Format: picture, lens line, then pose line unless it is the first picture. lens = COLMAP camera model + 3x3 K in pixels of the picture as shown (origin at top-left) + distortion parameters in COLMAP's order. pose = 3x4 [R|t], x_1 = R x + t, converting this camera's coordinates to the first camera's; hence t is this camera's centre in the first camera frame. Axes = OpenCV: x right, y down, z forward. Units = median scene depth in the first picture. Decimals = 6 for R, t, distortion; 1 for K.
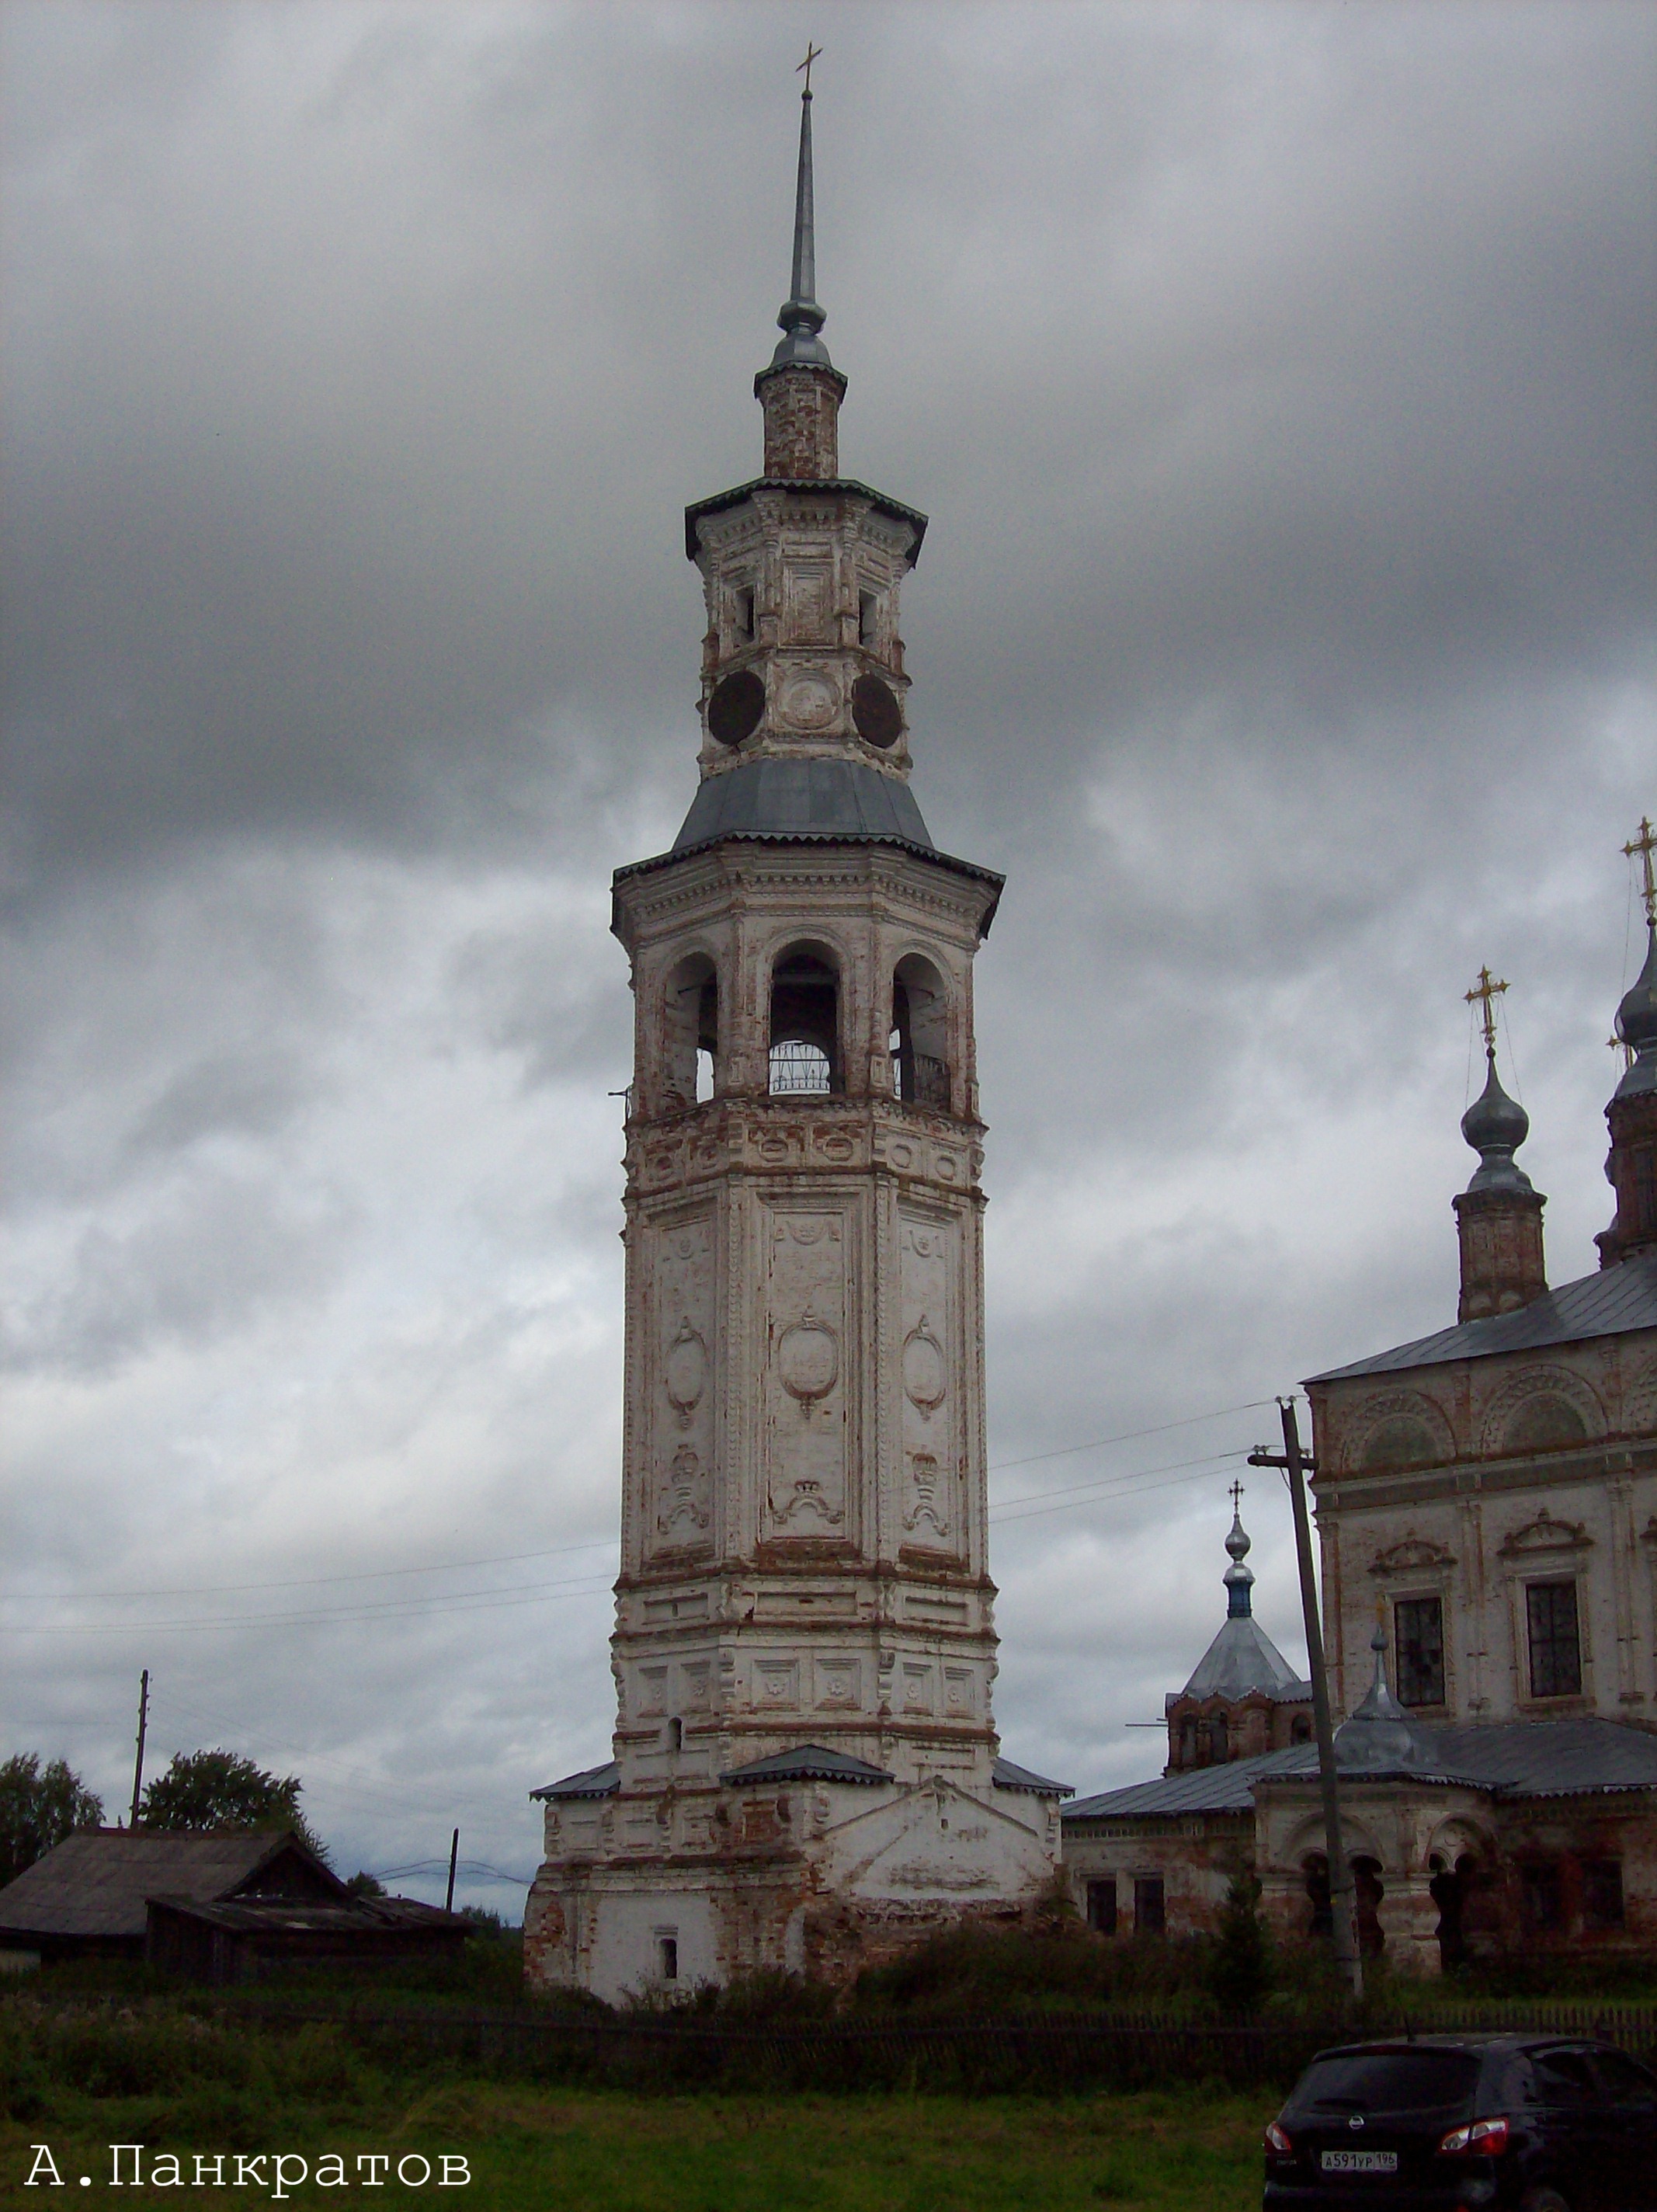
lens RADIAL K [[3071.4, 0, 828.5], [0, 3071.4, 1106.0], [0, 0, 1]] dist [-0.087755, -0.012389]
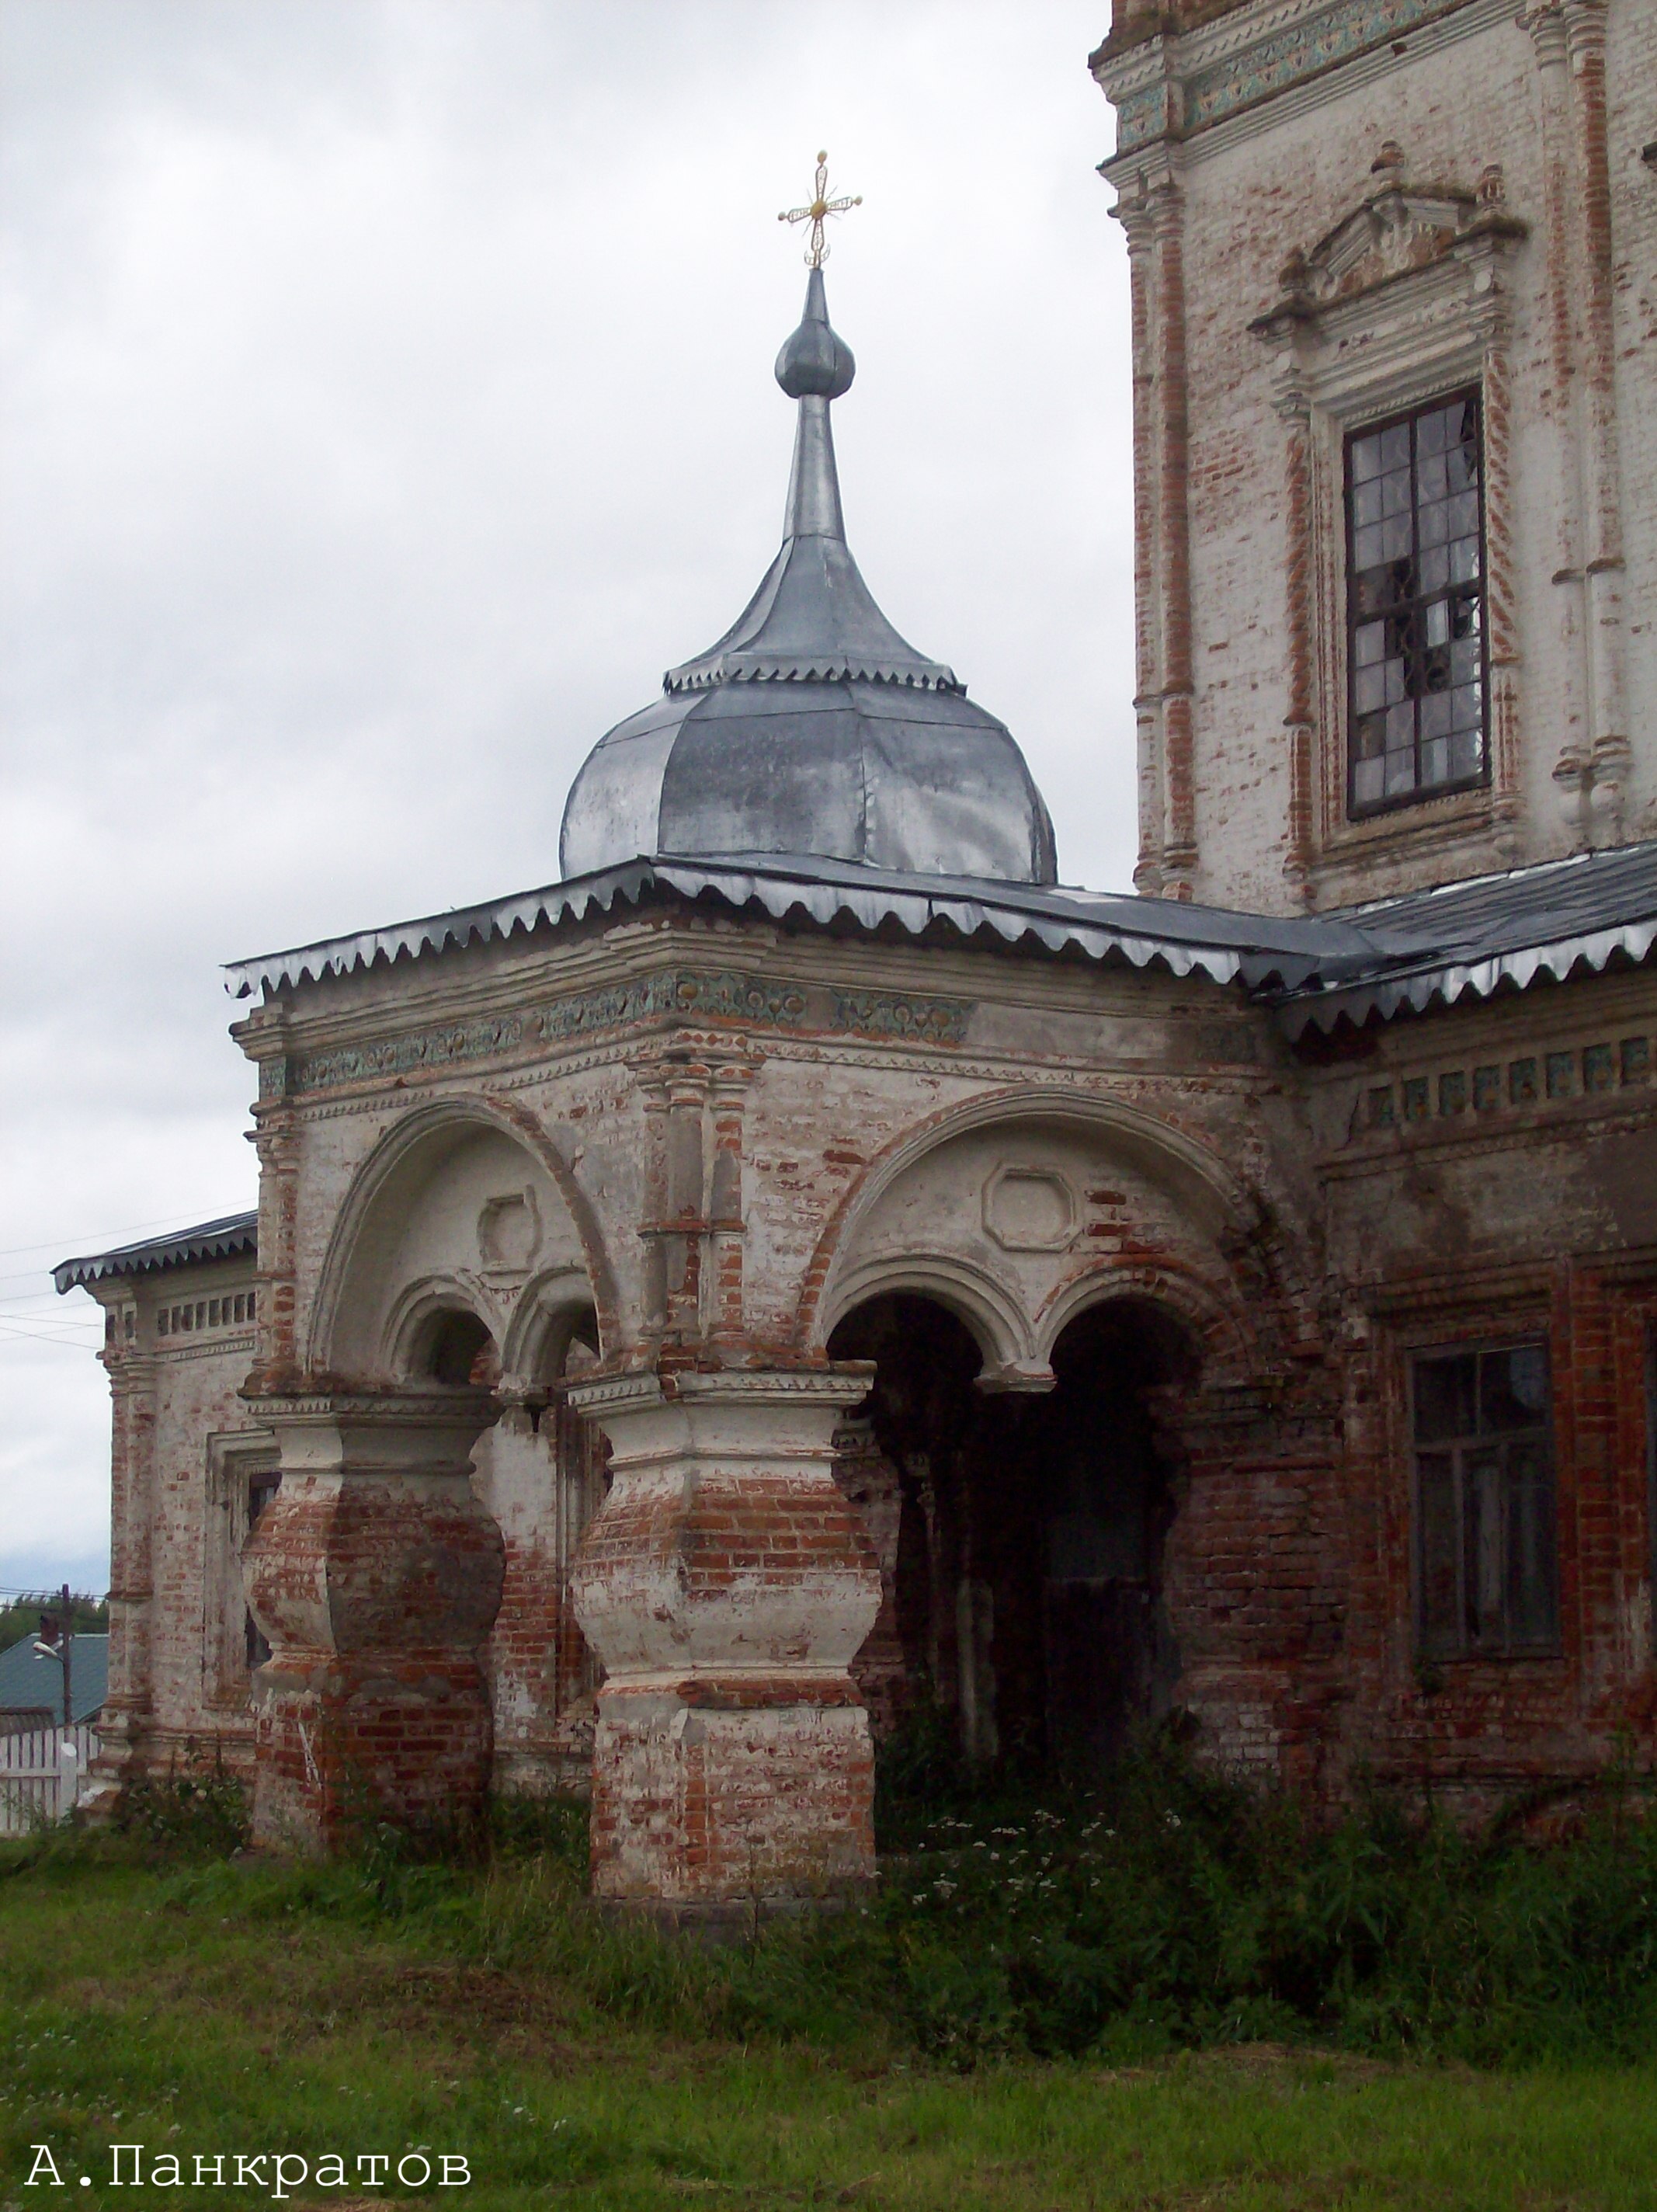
lens RADIAL K [[4360.3, 0, 828.5], [0, 4360.3, 1106.0], [0, 0, 1]] dist [-0.055397, -0.068860]
pose [[0.979809, -0.027306, -0.198062, 0.247538], [0.056241, 0.988271, 0.141977, 0.188929], [0.191862, -0.150249, 0.969853, 0.707035]]
